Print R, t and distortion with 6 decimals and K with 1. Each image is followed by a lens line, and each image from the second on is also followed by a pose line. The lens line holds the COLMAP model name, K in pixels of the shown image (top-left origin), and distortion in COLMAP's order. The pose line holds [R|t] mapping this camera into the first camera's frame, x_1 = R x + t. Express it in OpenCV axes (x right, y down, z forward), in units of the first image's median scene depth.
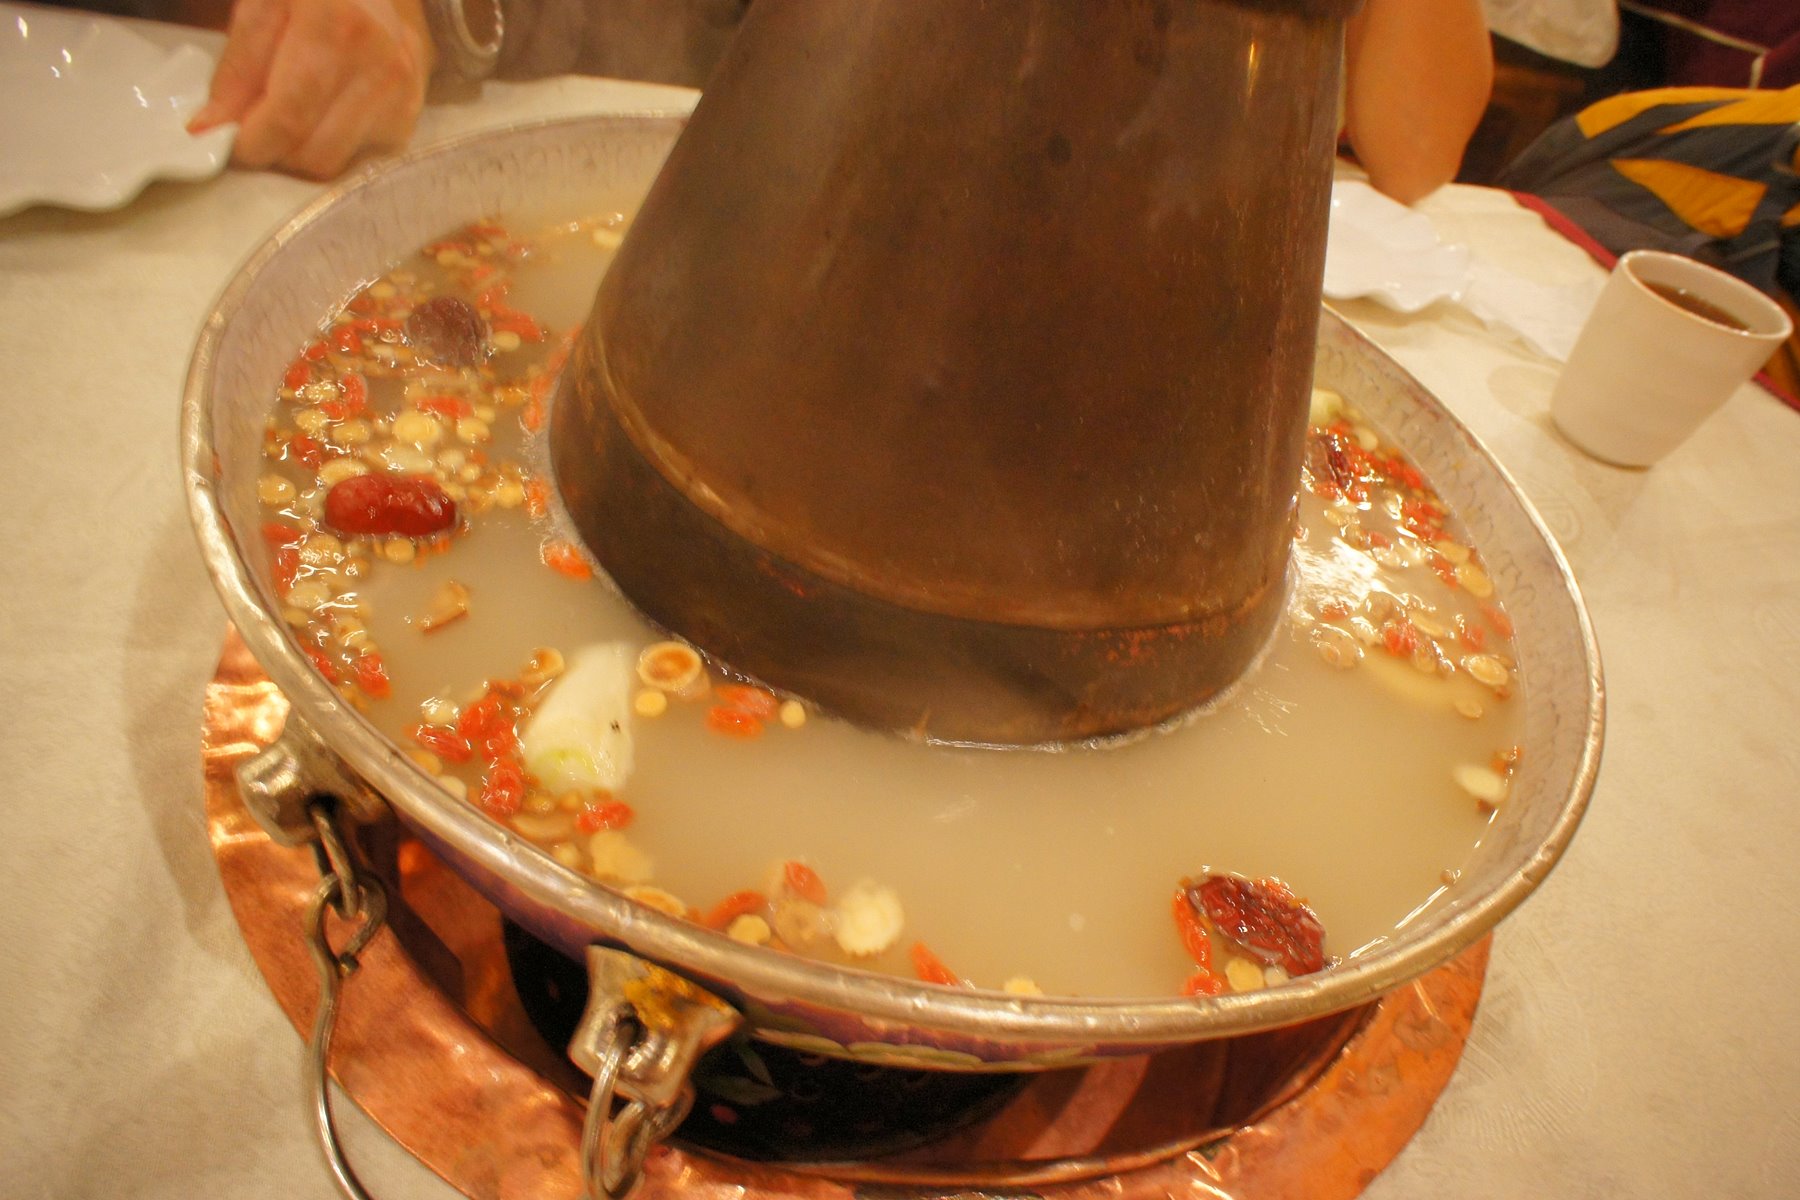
lens RADIAL K [[1212.2, 0, 911.7], [0, 1212.2, 600.2], [0, 0, 1]] dist [-0.022332, 0.001987]
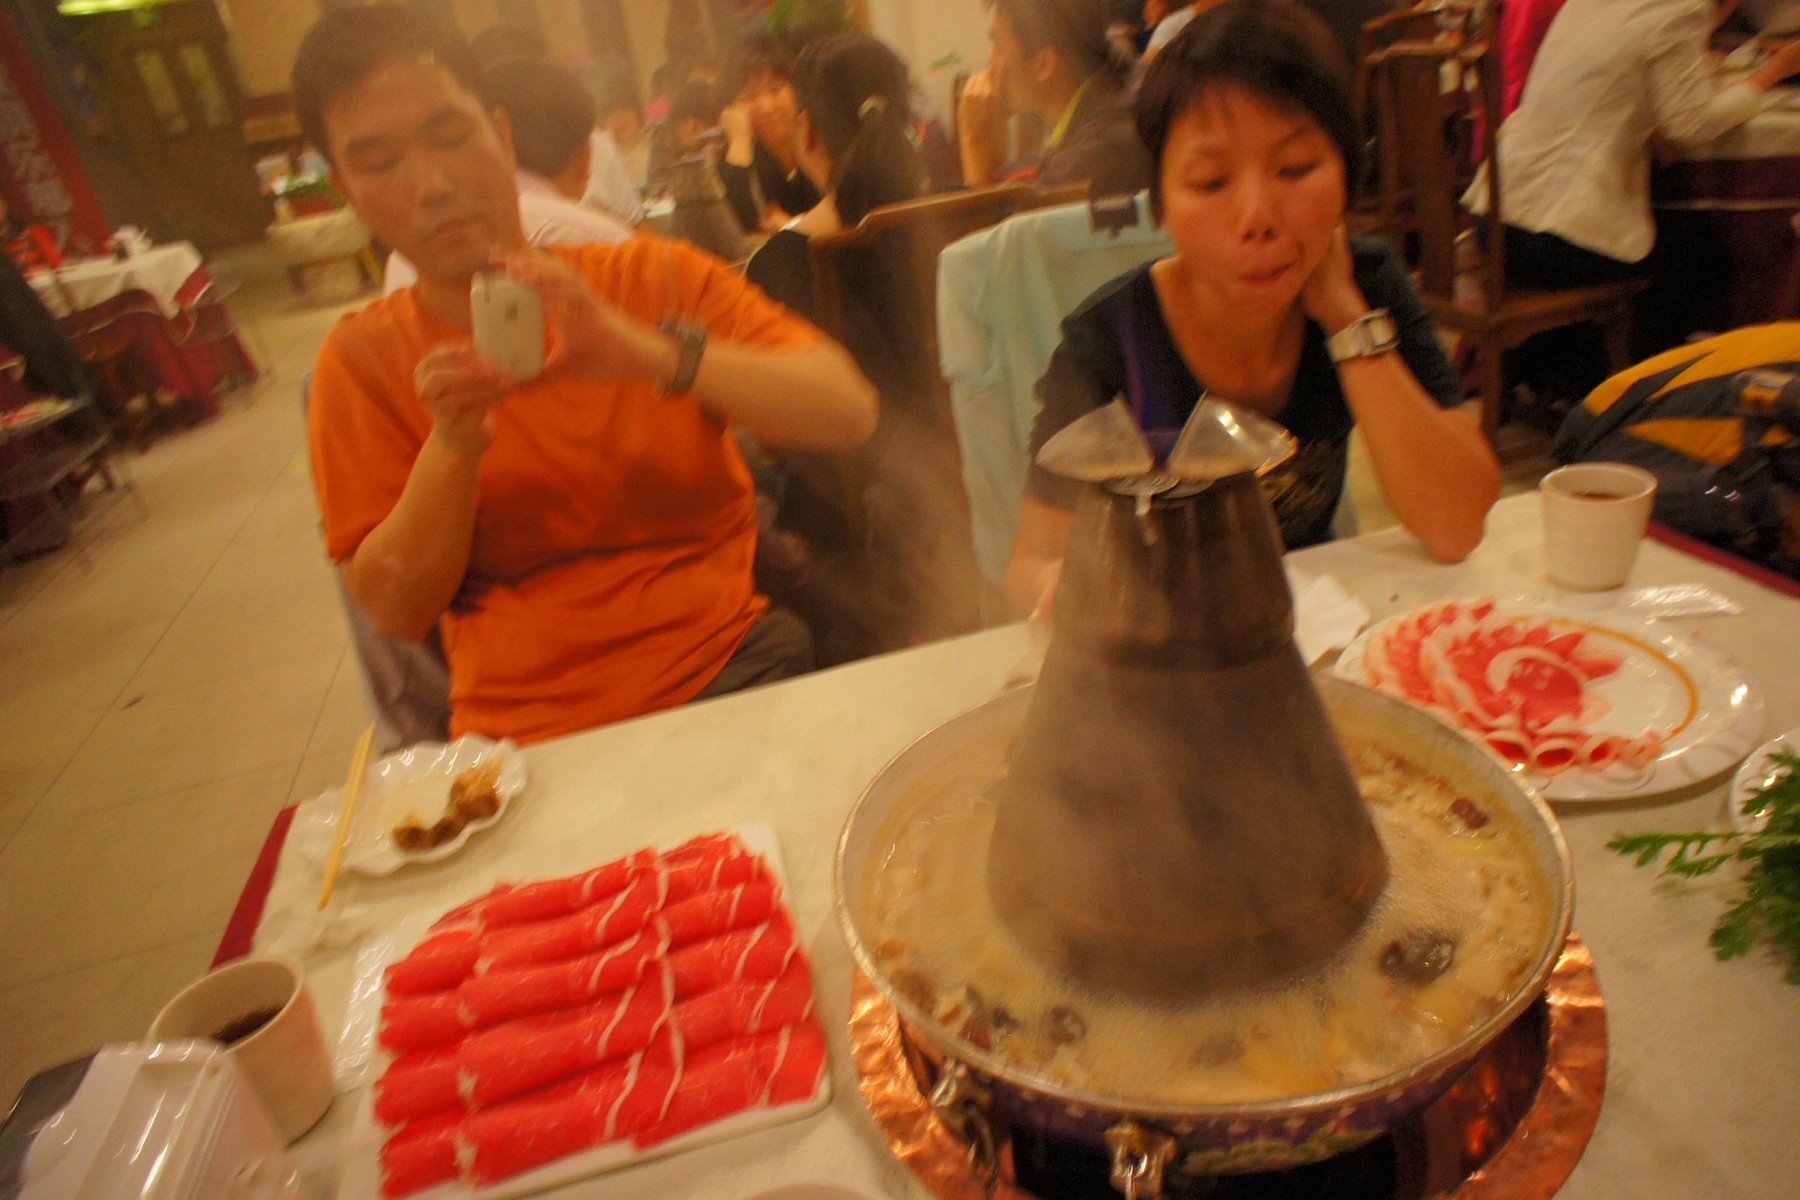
lens RADIAL K [[1241.8, 0, 911.4], [0, 1241.8, 602.7], [0, 0, 1]] dist [-0.050432, 0.080043]
pose [[0.933848, -0.323646, -0.152252, 0.054966], [0.268360, 0.915430, -0.299950, -0.021988], [0.236454, 0.239249, 0.941727, -1.130892]]
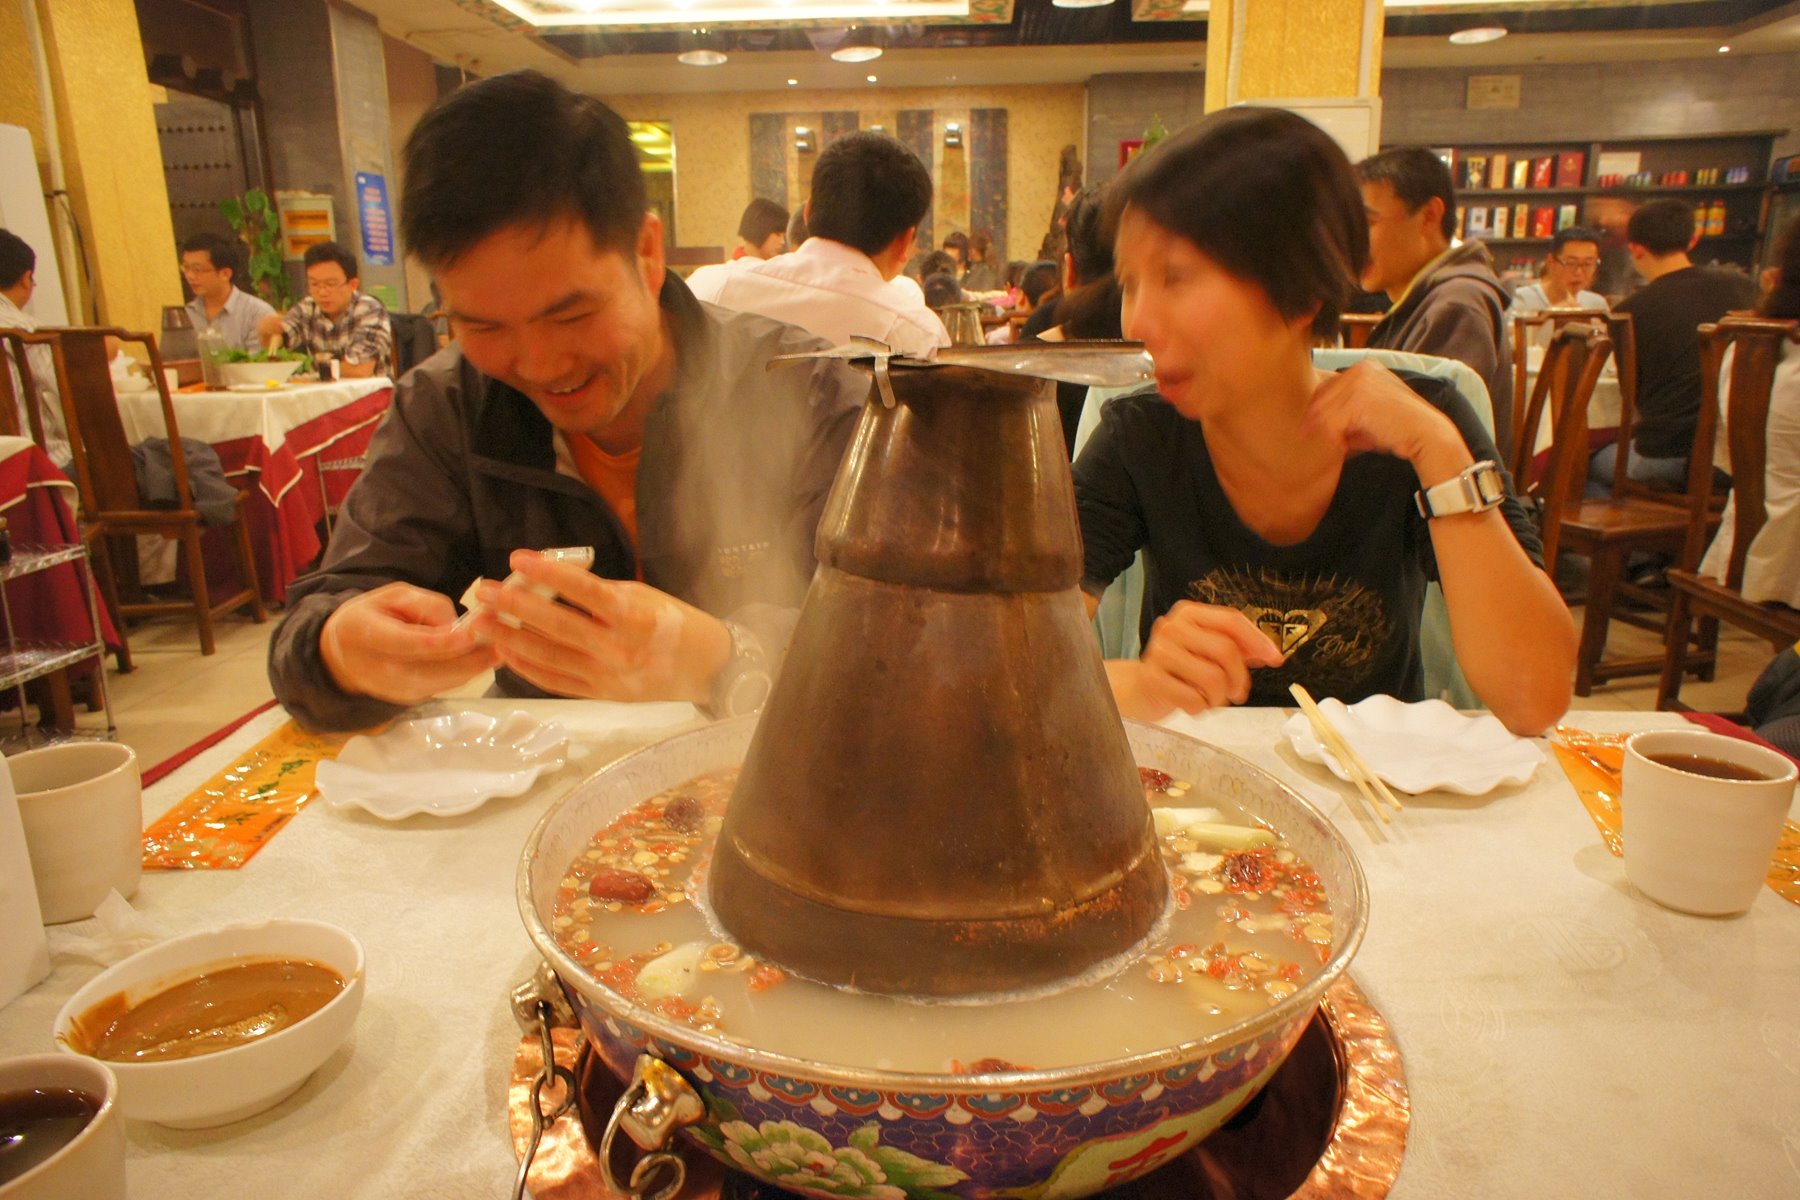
lens RADIAL K [[1241.8, 0, 907.8], [0, 1241.8, 589.7], [0, 0, 1]] dist [-0.050432, 0.080043]
pose [[0.930826, -0.143966, -0.335911, 0.662363], [-0.044431, 0.867744, -0.495022, 0.426199], [0.362751, 0.475704, 0.801322, -0.578471]]
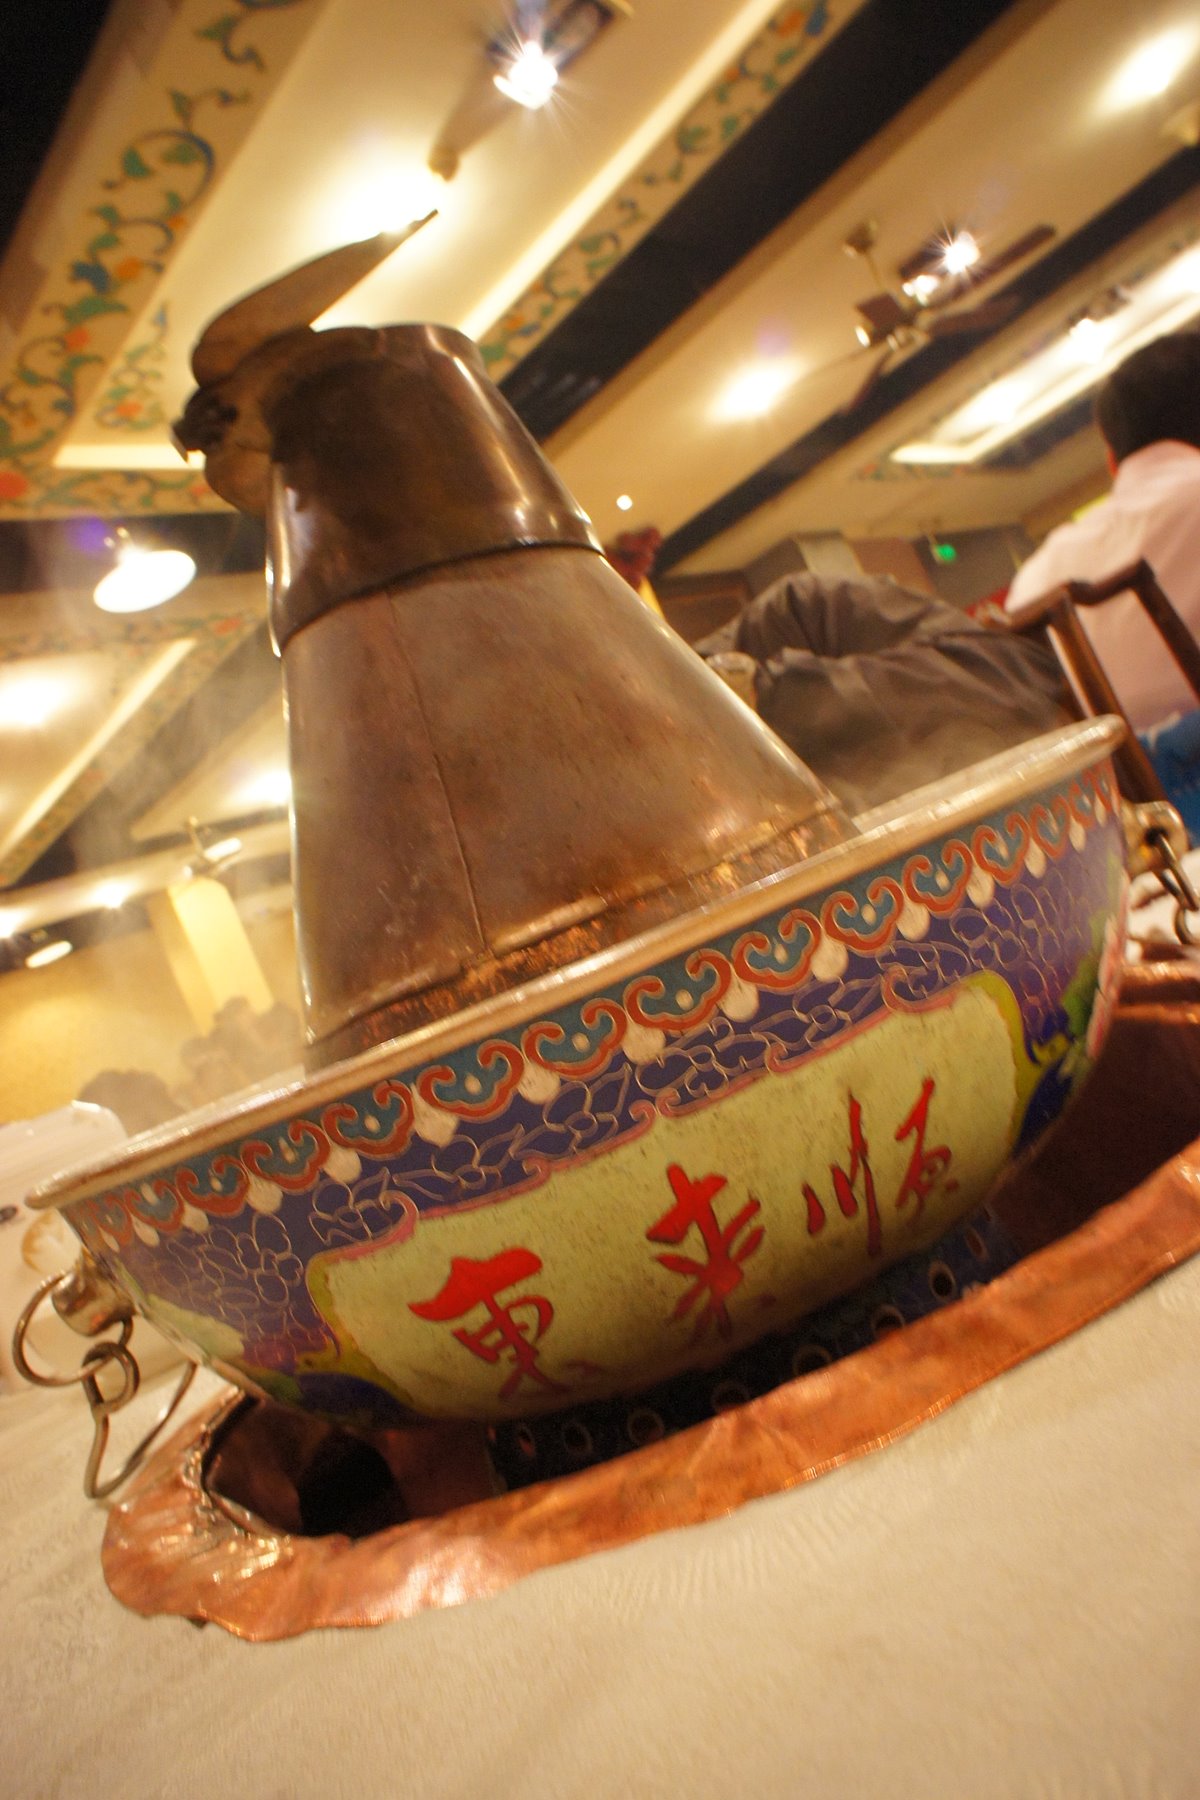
lens RADIAL K [[1241.8, 0, 593.7], [0, 1241.8, 884.4], [0, 0, 1]] dist [-0.050432, 0.080043]
pose [[0.372815, -0.433413, -0.820464, 1.206404], [-0.162042, 0.840214, -0.517477, 0.468337], [0.913647, 0.325873, 0.243013, 0.731214]]
